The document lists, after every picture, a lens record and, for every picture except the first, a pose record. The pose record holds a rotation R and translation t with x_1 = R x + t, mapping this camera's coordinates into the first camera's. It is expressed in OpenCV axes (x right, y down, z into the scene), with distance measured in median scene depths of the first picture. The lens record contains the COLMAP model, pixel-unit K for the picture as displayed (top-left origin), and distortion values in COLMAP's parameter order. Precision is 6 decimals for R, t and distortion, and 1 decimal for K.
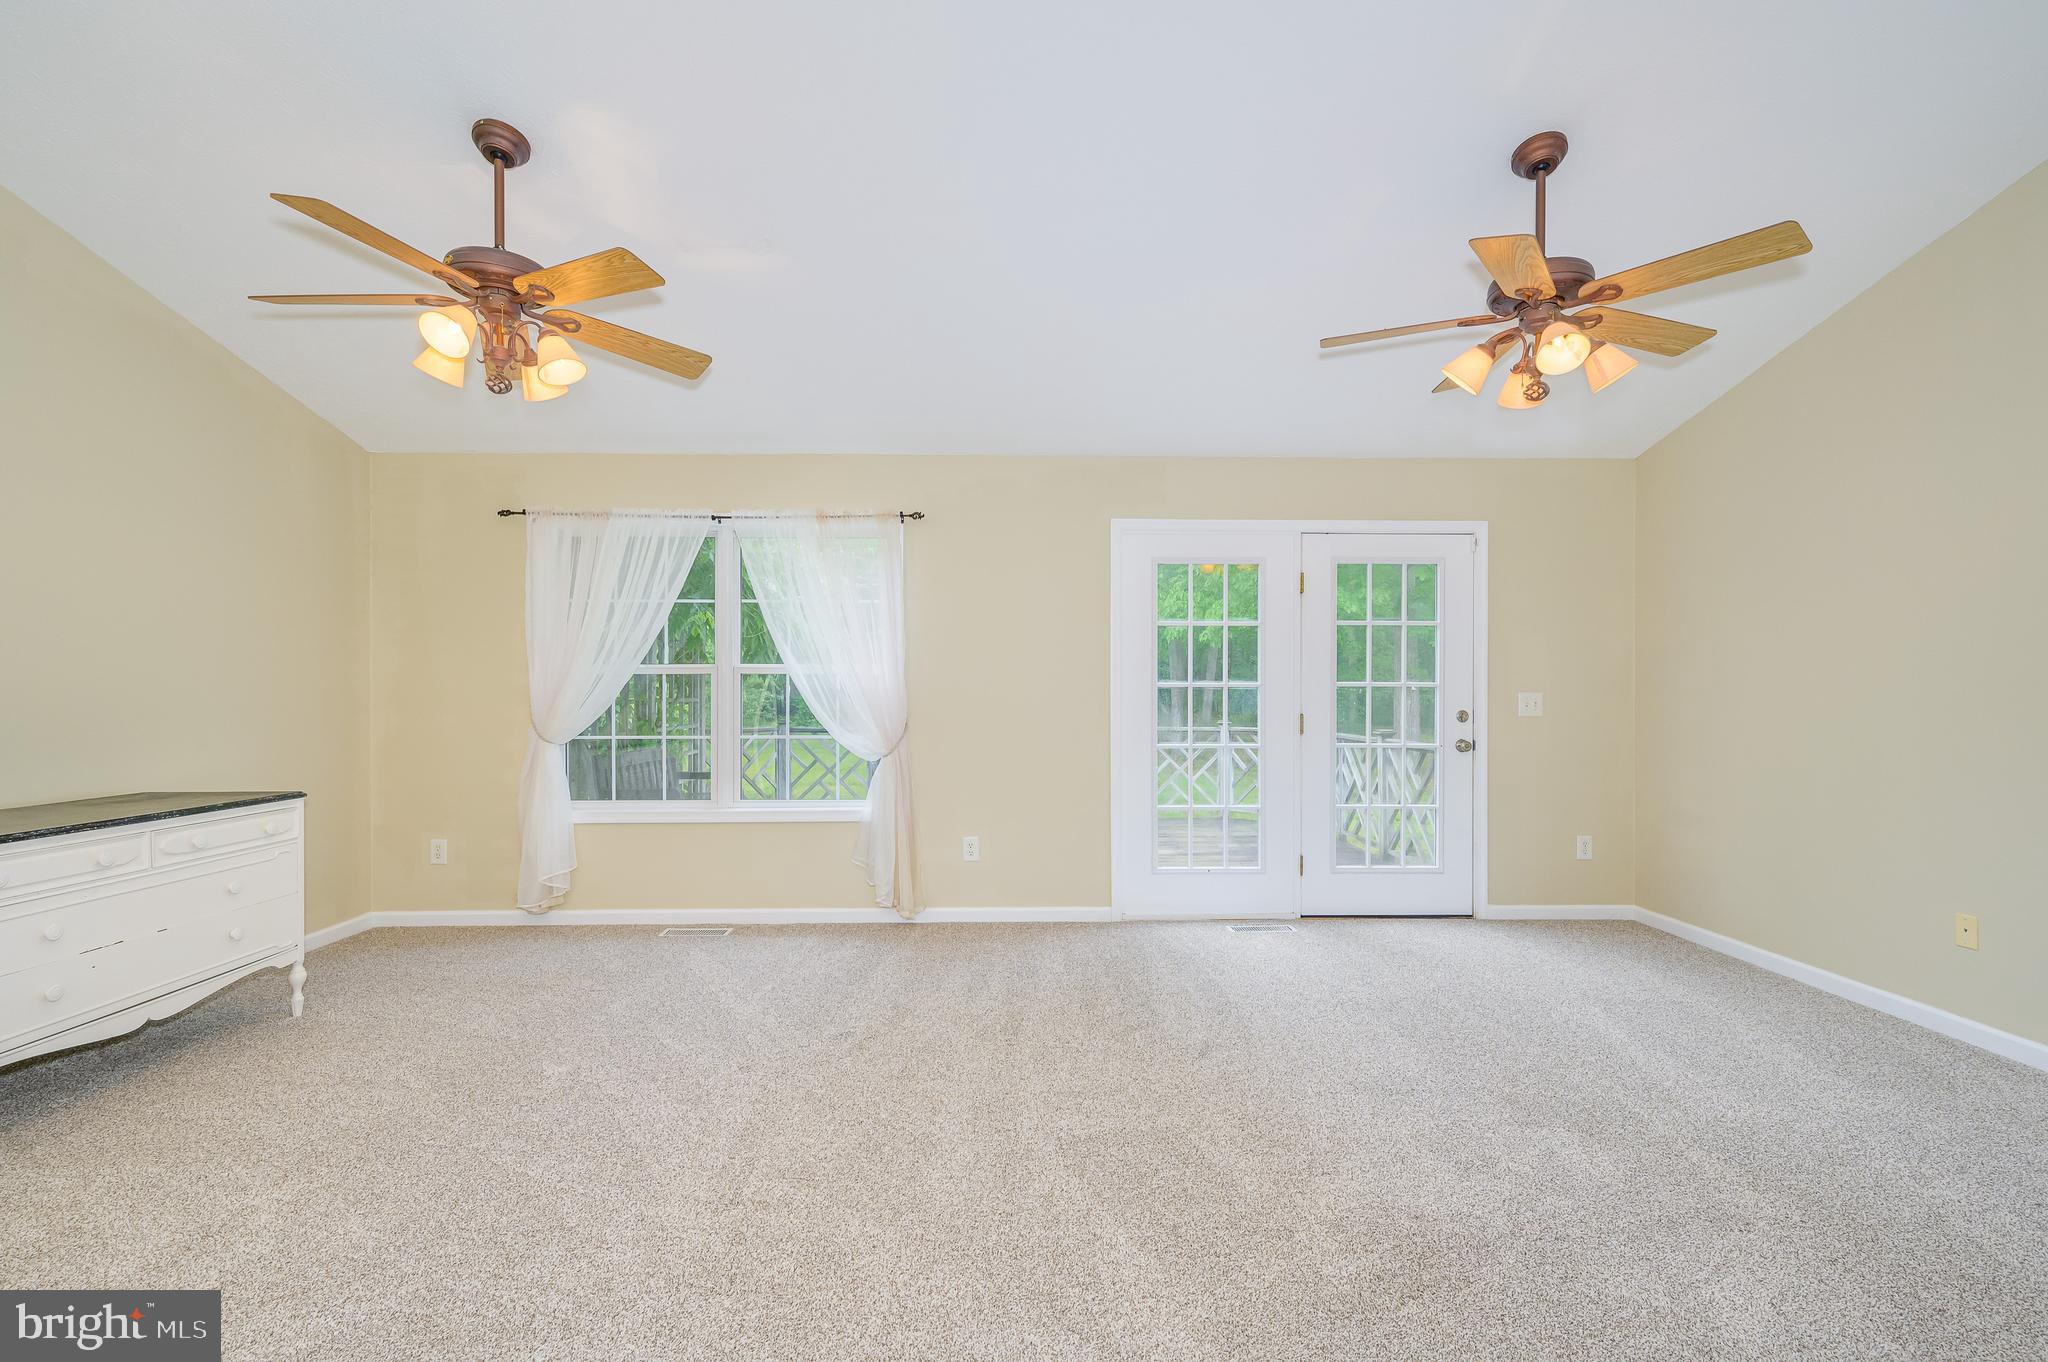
lens RADIAL K [[907.8, 0, 1029.6], [0, 907.8, 700.3], [0, 0, 1]] dist [0.000249, 0.000136]
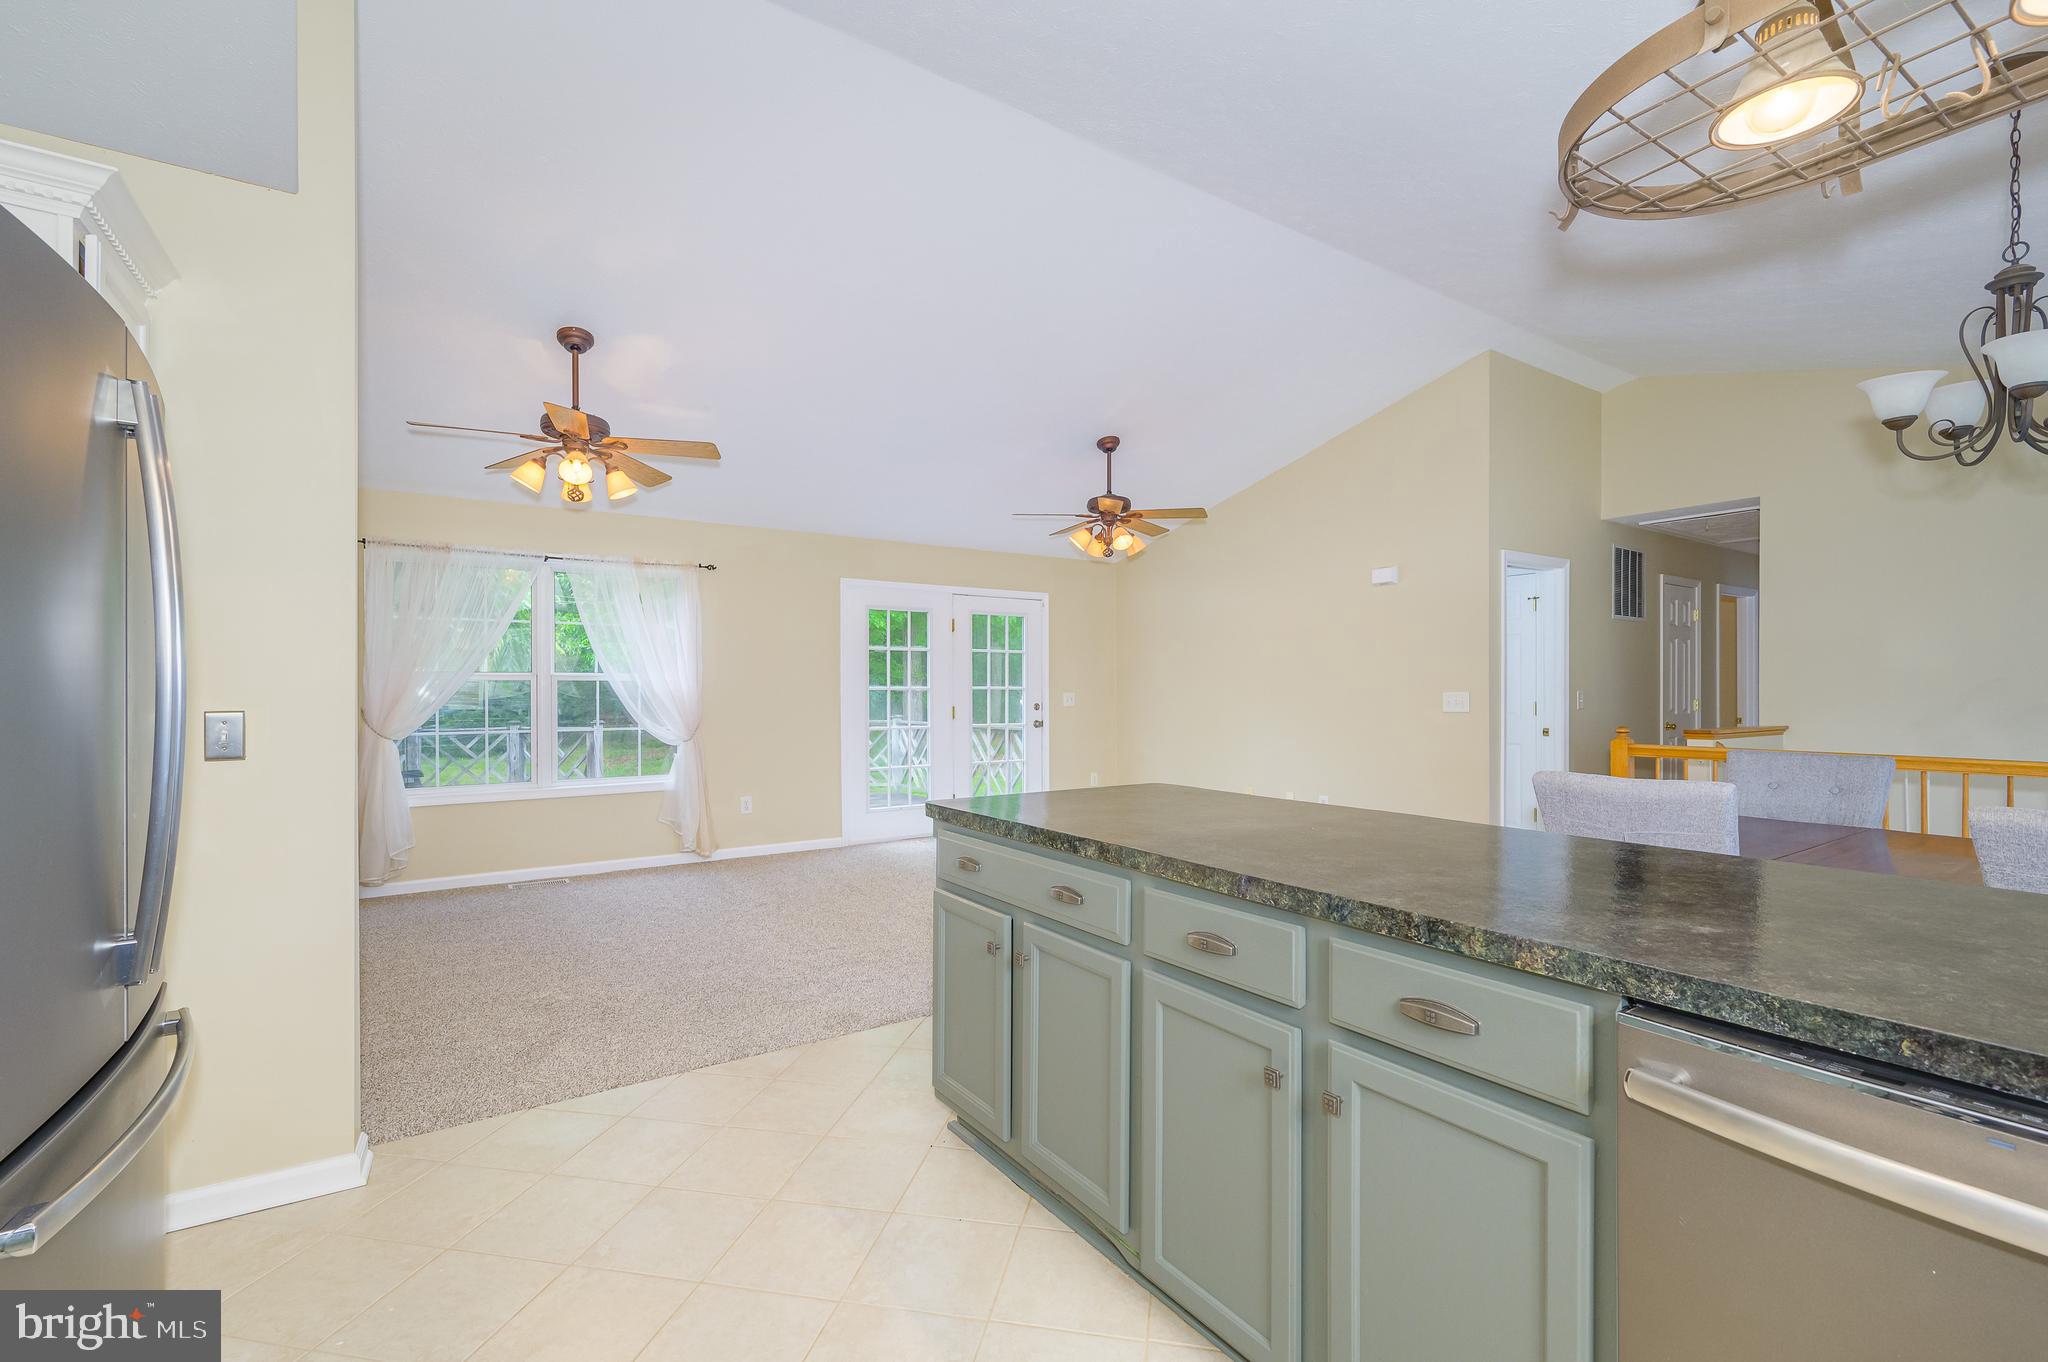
lens RADIAL K [[890.0, 0, 1033.6], [0, 890.0, 698.7], [0, 0, 1]] dist [0.000143, 0.000095]
pose [[0.839779, -0.007473, 0.542877, -0.447581], [0.008349, 0.999965, 0.000851, 0.000989], [-0.542864, 0.003818, 0.839812, -0.410106]]
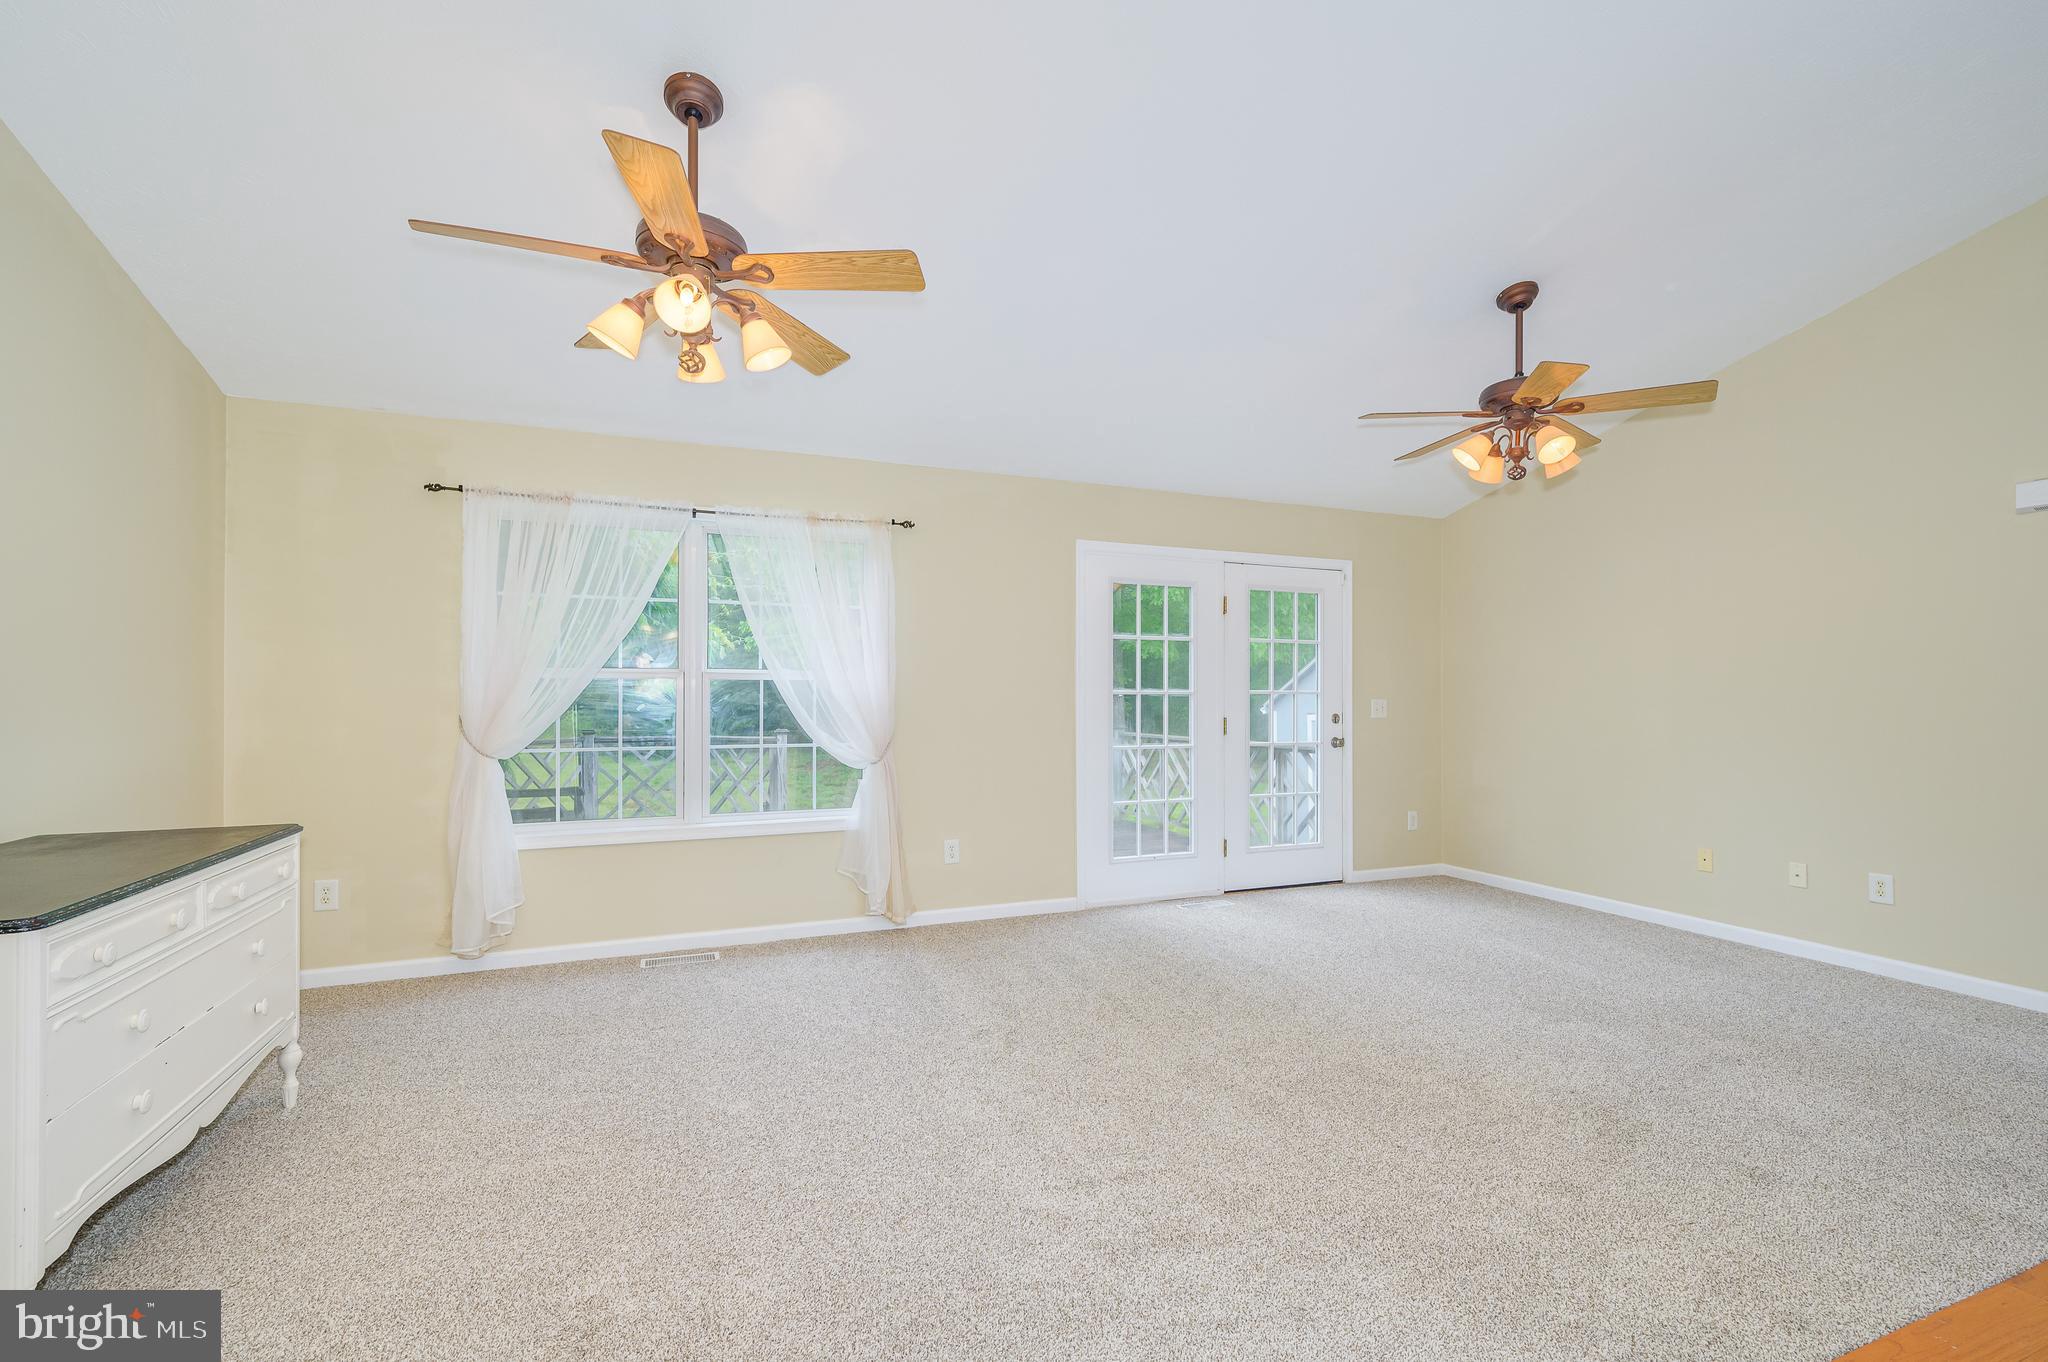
lens RADIAL K [[890.0, 0, 1033.6], [0, 890.0, 698.7], [0, 0, 1]] dist [0.000143, 0.000095]
pose [[0.932941, -0.000070, 0.360028, -0.347779], [0.003155, 0.999963, -0.007981, -0.000917], [-0.360015, 0.008582, 0.932907, 0.025852]]
